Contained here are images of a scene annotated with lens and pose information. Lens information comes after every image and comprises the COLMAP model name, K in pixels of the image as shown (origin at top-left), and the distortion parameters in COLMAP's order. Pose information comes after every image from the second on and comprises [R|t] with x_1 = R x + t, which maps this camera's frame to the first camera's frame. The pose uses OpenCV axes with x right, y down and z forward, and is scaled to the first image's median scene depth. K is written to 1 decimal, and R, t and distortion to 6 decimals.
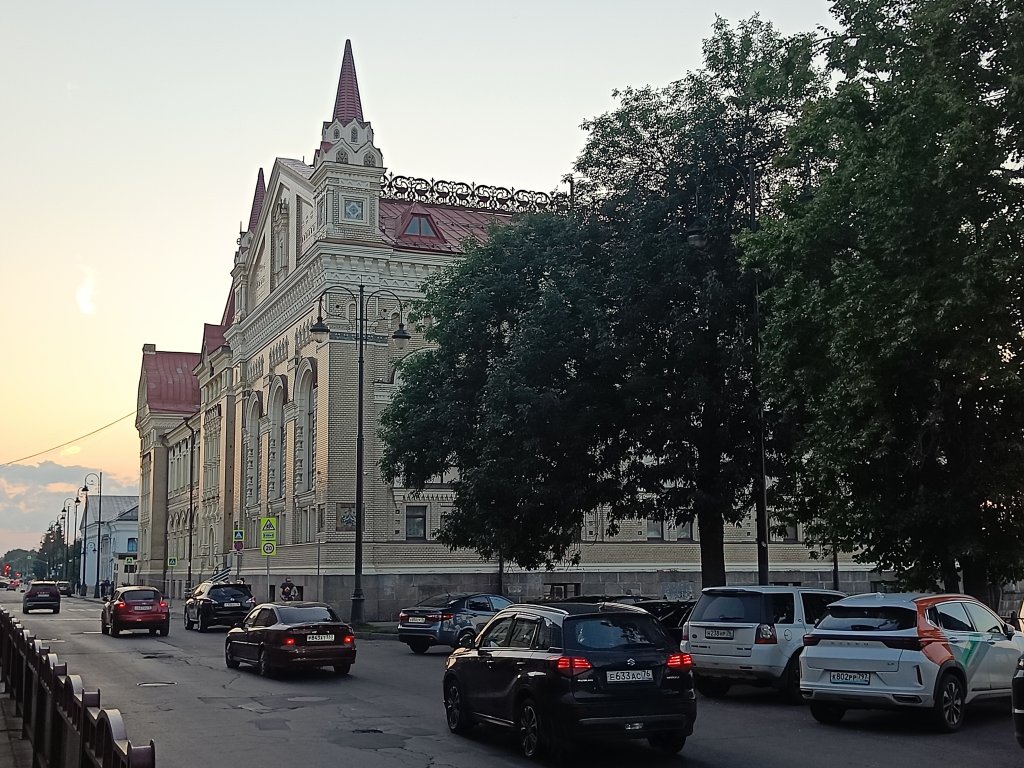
lens RADIAL K [[1296.9, 0, 510.7], [0, 1296.9, 384.6], [0, 0, 1]] dist [0.037136, 0.000000]
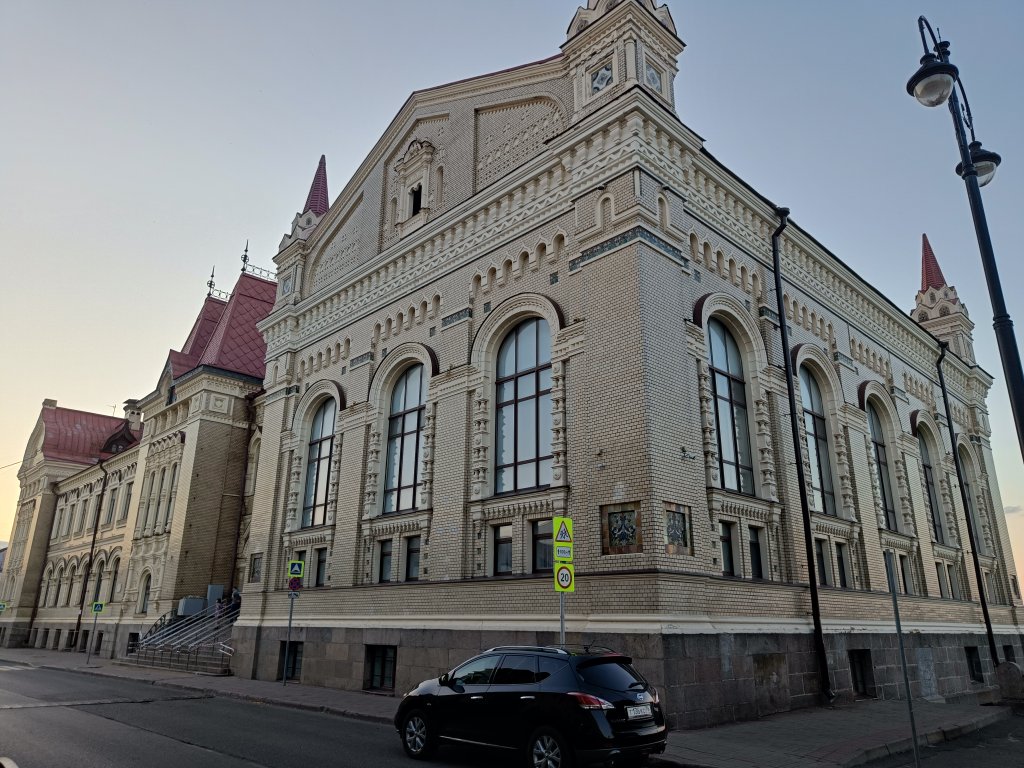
lens RADIAL K [[714.8, 0, 515.0], [0, 714.8, 385.7], [0, 0, 1]] dist [0.009575, -0.000734]
pose [[0.926248, 0.134539, 0.352086, -0.176791], [-0.069393, 0.979026, -0.191551, 0.060231], [-0.370473, 0.152992, 0.916157, 0.413933]]
